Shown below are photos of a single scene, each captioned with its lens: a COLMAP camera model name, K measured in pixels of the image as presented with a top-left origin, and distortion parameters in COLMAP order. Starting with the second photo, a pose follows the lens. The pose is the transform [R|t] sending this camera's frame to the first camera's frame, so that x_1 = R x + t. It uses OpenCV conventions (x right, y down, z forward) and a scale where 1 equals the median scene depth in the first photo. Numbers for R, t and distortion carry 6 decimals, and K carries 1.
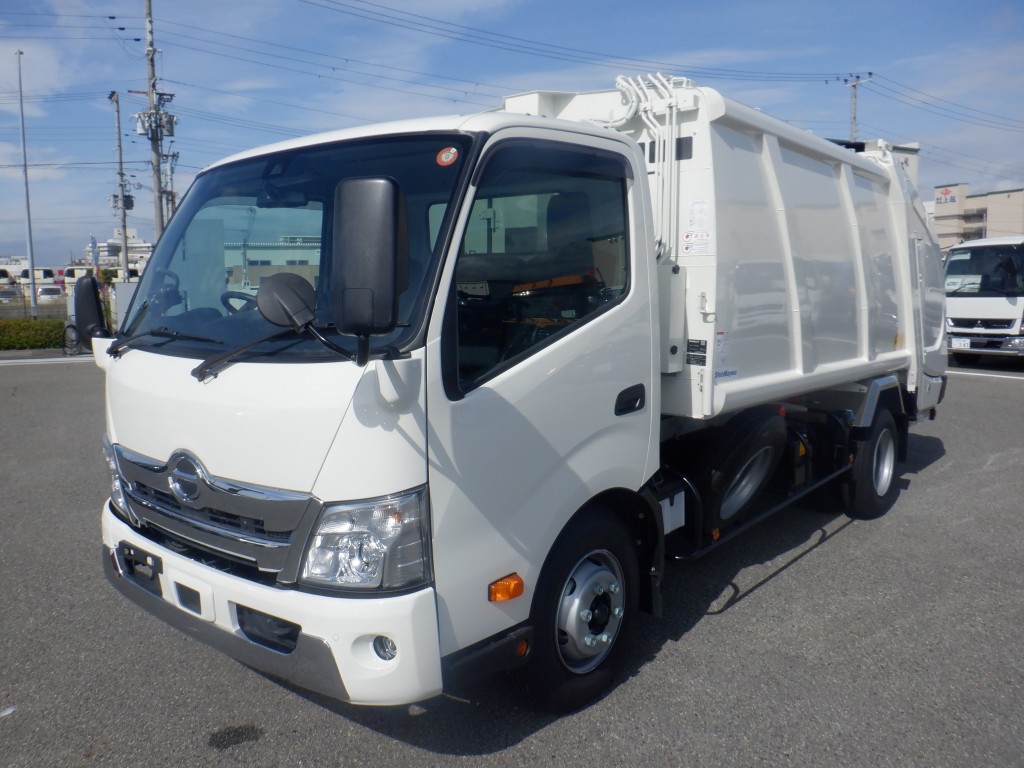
lens RADIAL K [[821.0, 0, 495.7], [0, 821.0, 375.6], [0, 0, 1]] dist [-0.020792, -0.011297]
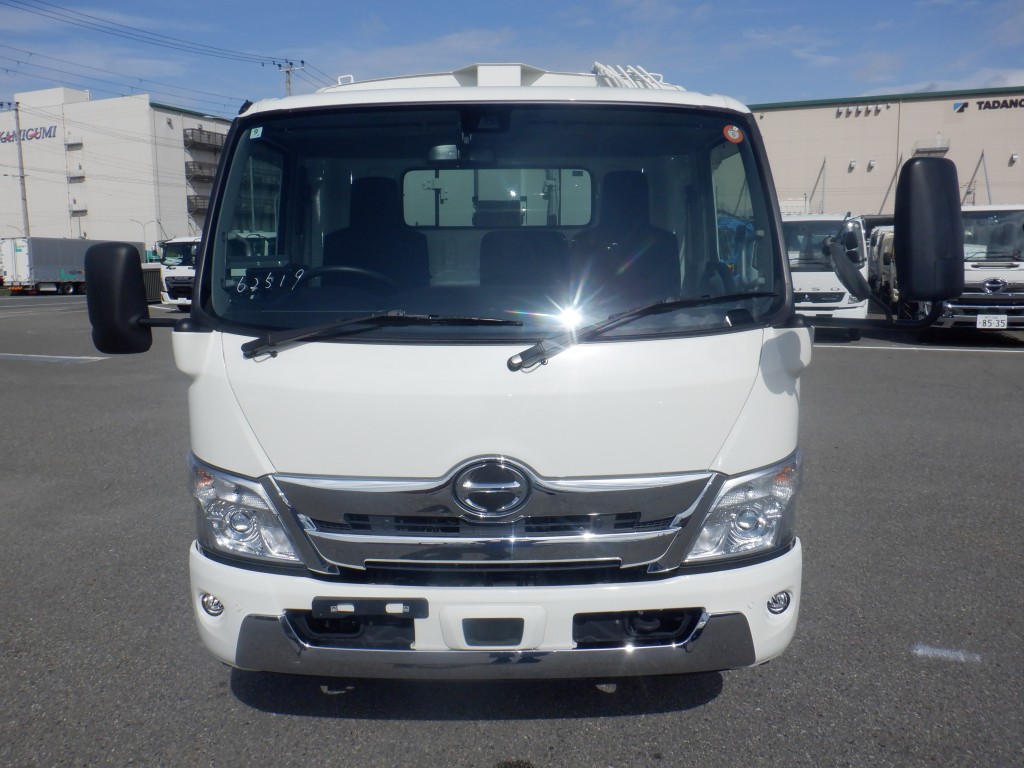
lens RADIAL K [[821.0, 0, 510.0], [0, 821.0, 376.4], [0, 0, 1]] dist [-0.020792, -0.011297]
pose [[0.770874, -0.089945, 0.630605, -0.811838], [0.073589, 0.995927, 0.052094, -0.028661], [-0.632722, 0.006247, 0.774354, 0.315910]]
